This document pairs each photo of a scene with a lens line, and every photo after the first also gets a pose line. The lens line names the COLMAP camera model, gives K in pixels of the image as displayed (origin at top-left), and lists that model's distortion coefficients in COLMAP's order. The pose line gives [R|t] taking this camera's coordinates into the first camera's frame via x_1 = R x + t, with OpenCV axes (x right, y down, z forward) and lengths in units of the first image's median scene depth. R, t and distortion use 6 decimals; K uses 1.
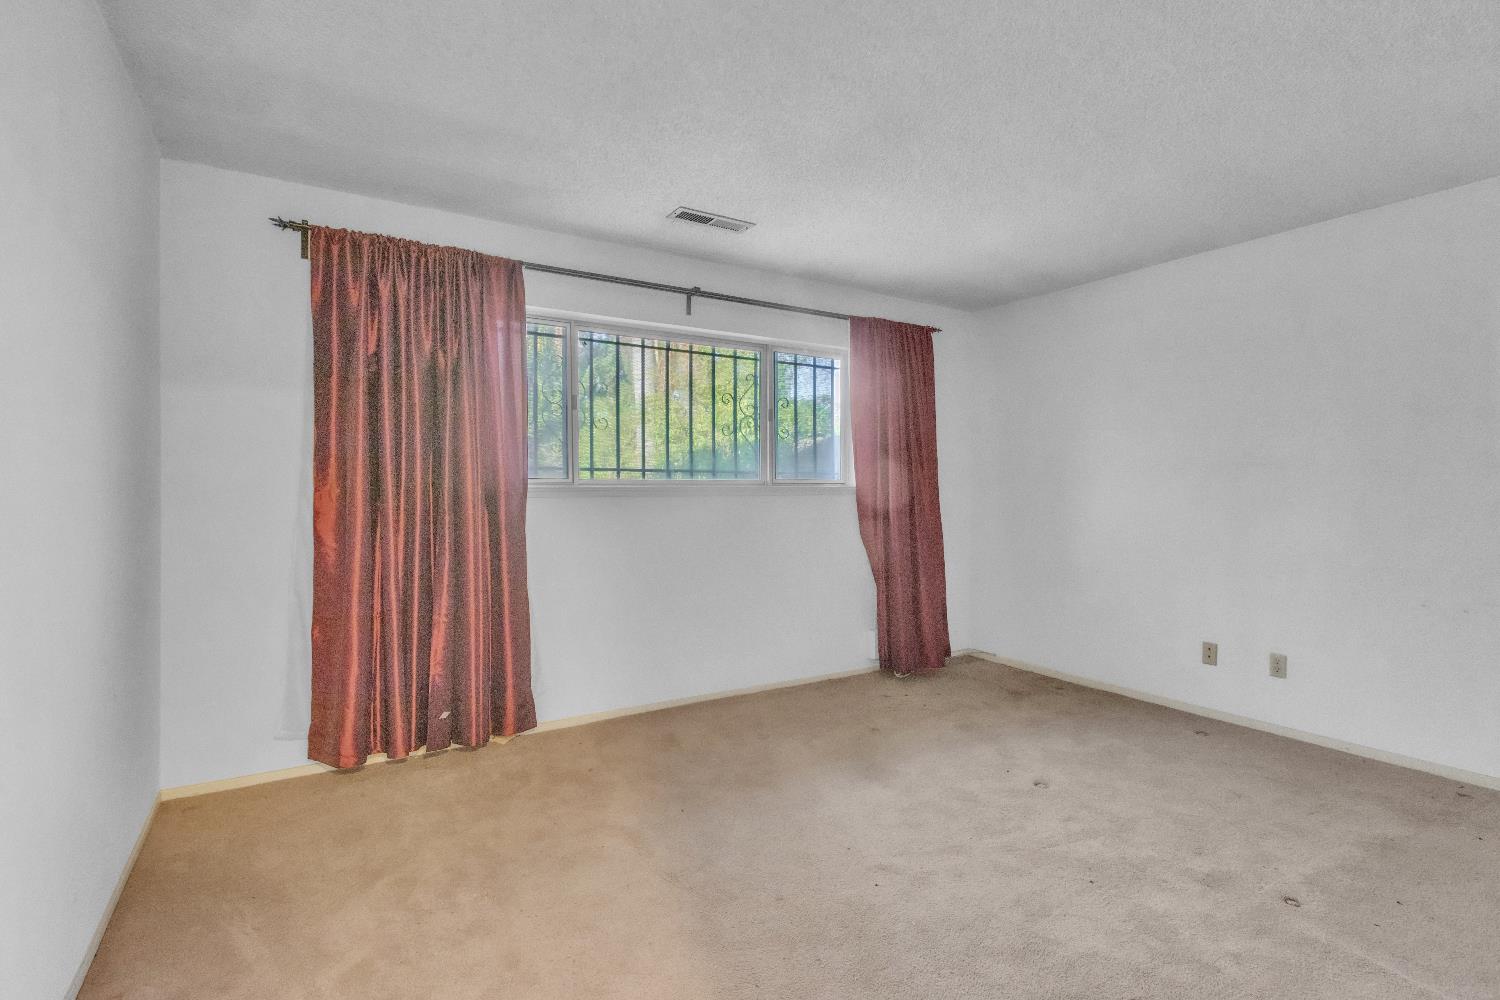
lens RADIAL K [[712.2, 0, 751.2], [0, 712.2, 478.1], [0, 0, 1]] dist [-0.000966, -0.000095]
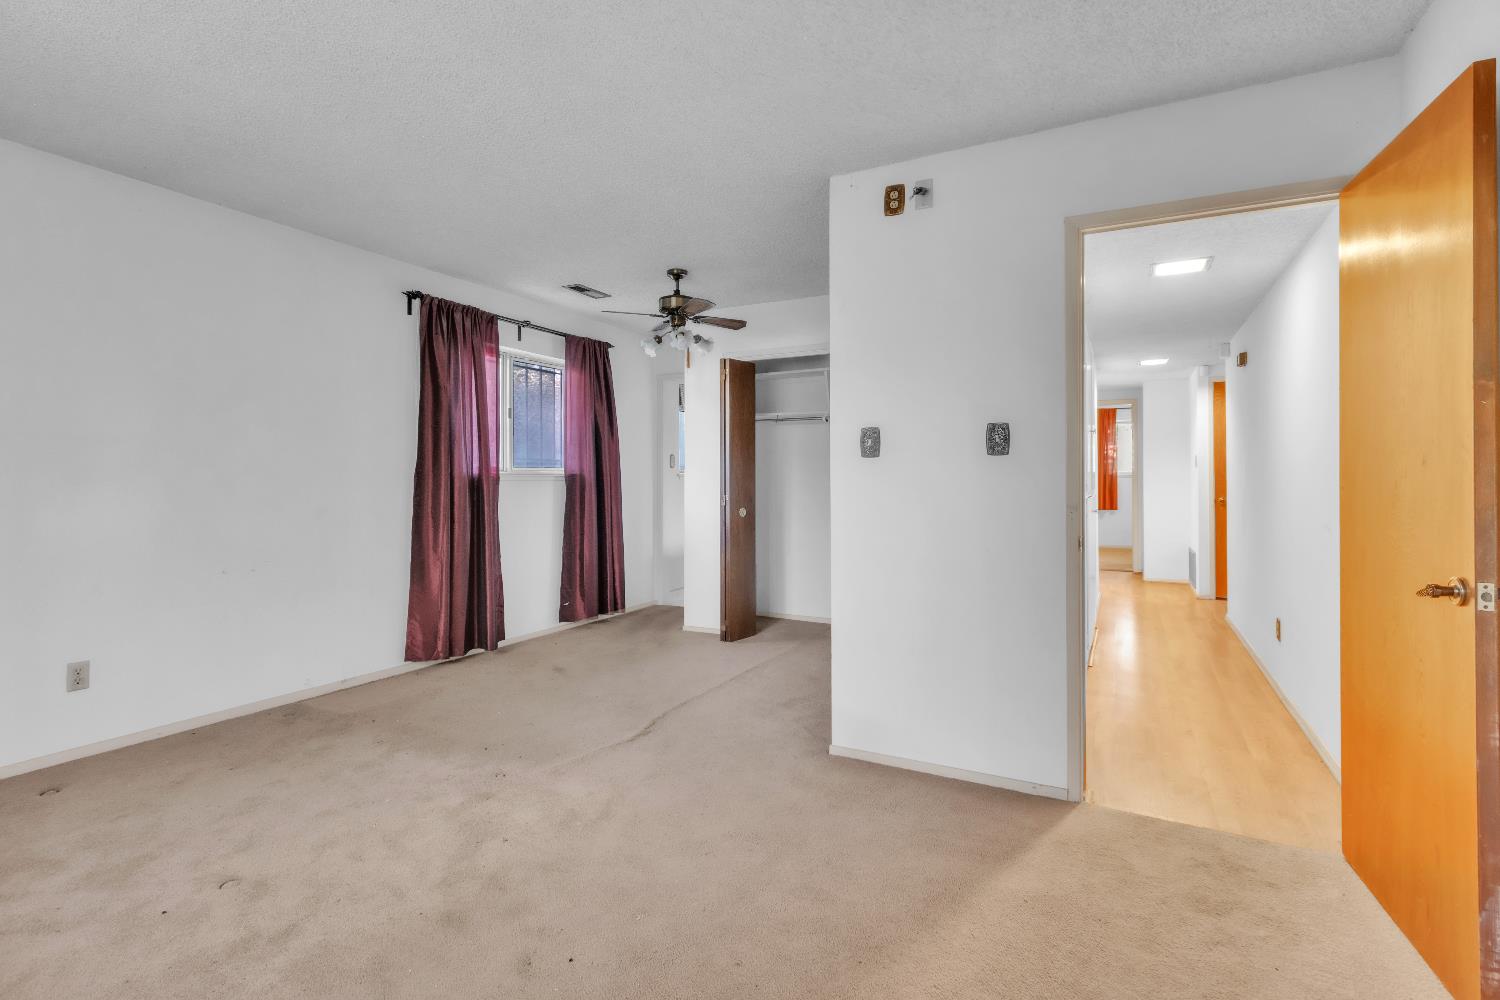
lens RADIAL K [[712.2, 0, 751.2], [0, 712.2, 478.1], [0, 0, 1]] dist [-0.000966, -0.000095]
pose [[-0.491010, -0.005346, 0.871137, -0.538068], [-0.016353, 0.999862, -0.003082, 0.034771], [-0.871000, -0.015759, -0.491030, 1.089338]]
